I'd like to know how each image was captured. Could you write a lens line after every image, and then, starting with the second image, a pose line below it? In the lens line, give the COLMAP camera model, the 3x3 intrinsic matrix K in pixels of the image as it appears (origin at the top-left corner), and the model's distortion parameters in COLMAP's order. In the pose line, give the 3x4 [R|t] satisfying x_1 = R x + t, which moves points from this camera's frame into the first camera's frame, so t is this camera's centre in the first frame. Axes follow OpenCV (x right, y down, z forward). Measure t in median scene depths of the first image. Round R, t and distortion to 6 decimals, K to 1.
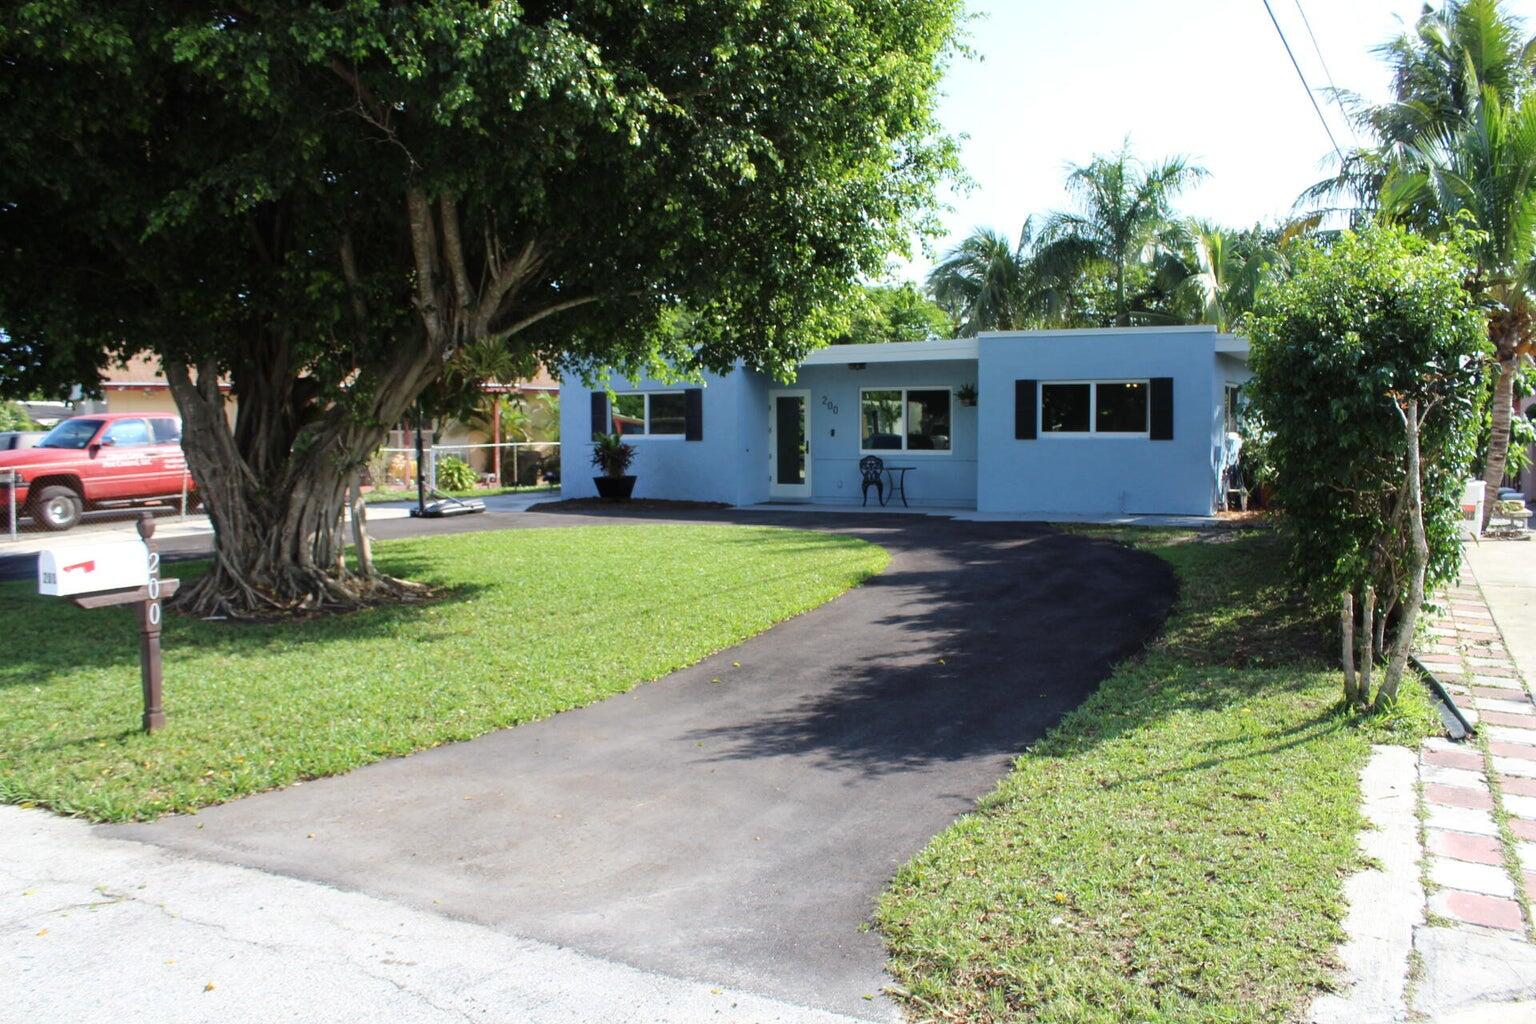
lens RADIAL K [[1316.6, 0, 772.6], [0, 1316.6, 515.9], [0, 0, 1]] dist [-0.080996, -0.001076]
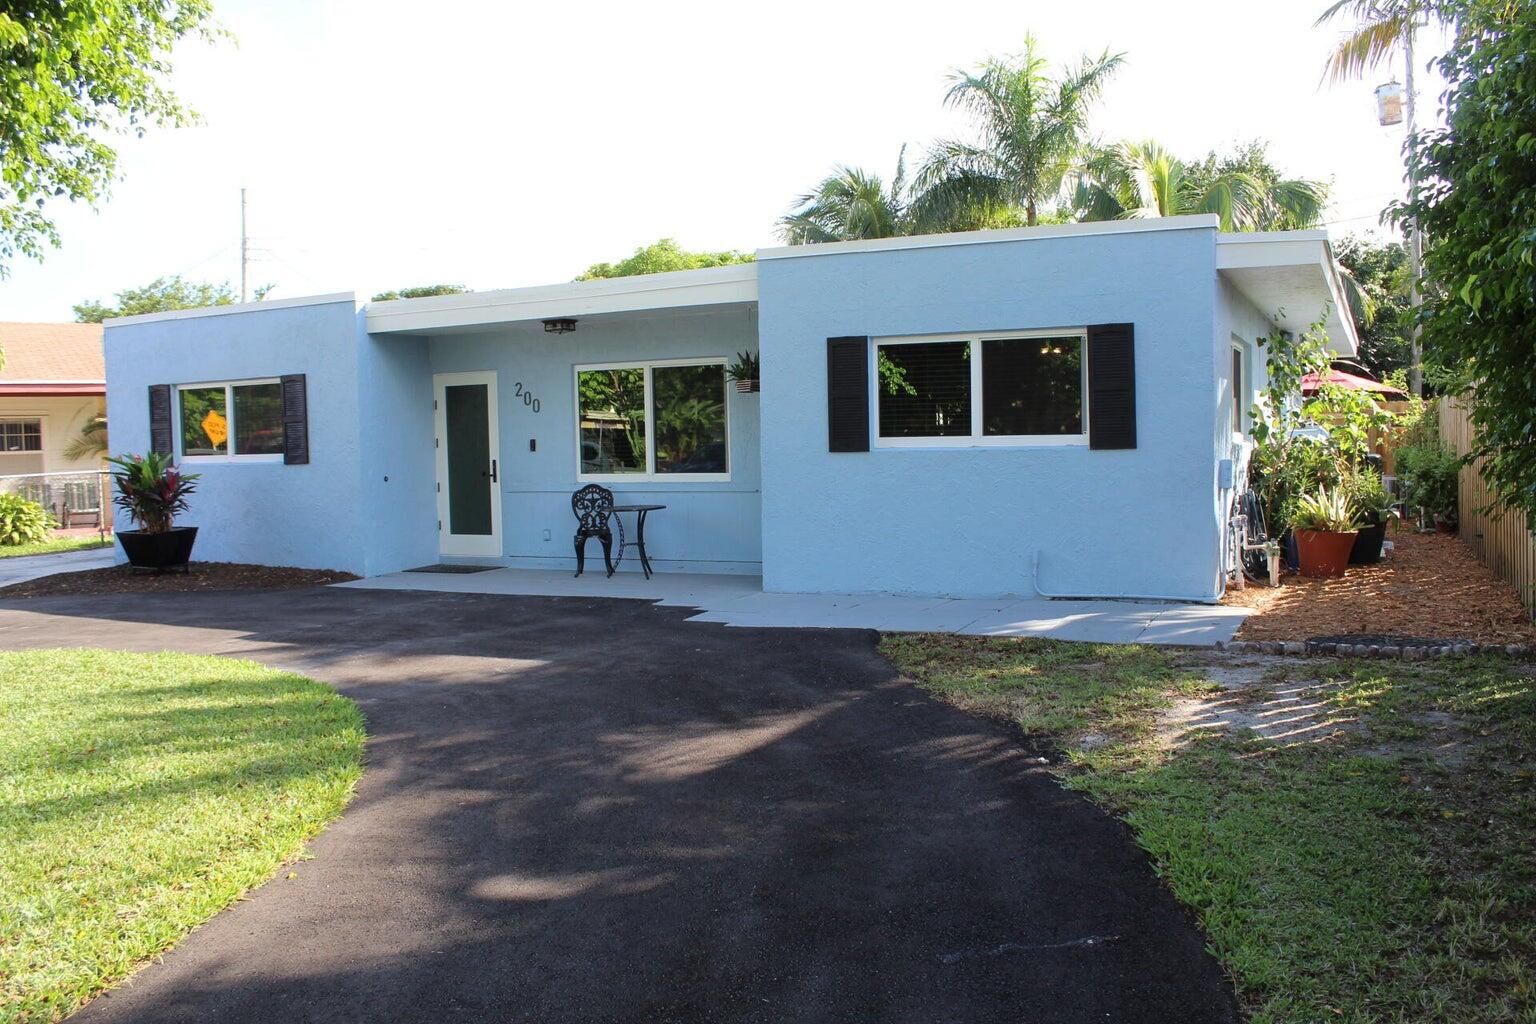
lens RADIAL K [[1316.6, 0, 763.0], [0, 1316.6, 509.6], [0, 0, 1]] dist [-0.080996, -0.001076]
pose [[0.998490, -0.019820, 0.051228, 0.115475], [0.020402, 0.999733, -0.010866, -0.027098], [-0.050999, 0.011895, 0.998628, 0.423890]]
